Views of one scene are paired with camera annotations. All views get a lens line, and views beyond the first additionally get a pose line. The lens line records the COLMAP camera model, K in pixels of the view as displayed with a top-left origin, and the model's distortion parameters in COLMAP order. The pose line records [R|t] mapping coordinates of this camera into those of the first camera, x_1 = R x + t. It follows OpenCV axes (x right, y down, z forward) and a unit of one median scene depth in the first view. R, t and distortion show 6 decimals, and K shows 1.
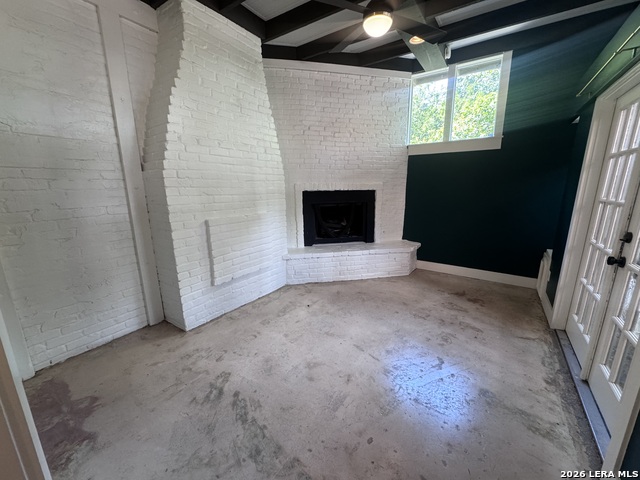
lens RADIAL K [[255.7, 0, 319.9], [0, 255.7, 241.1], [0, 0, 1]] dist [-0.001778, 0.000321]
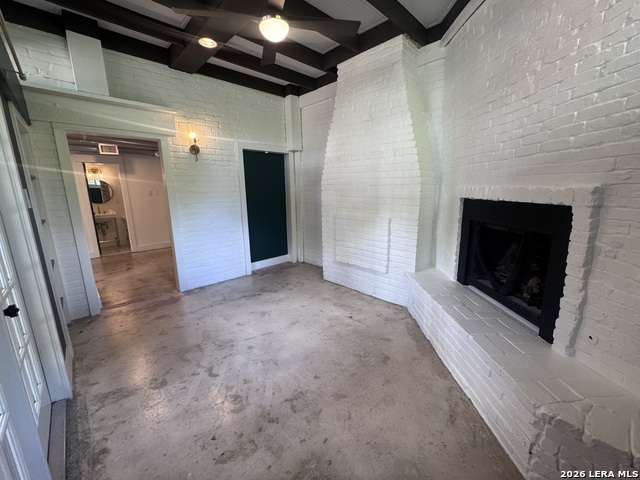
lens RADIAL K [[255.7, 0, 318.8], [0, 255.7, 241.5], [0, 0, 1]] dist [-0.001778, 0.000321]
pose [[-0.194503, 0.208914, -0.958396, 0.857654], [-0.199315, 0.948256, 0.247153, -0.231624], [0.960438, 0.239095, -0.142799, 0.988212]]
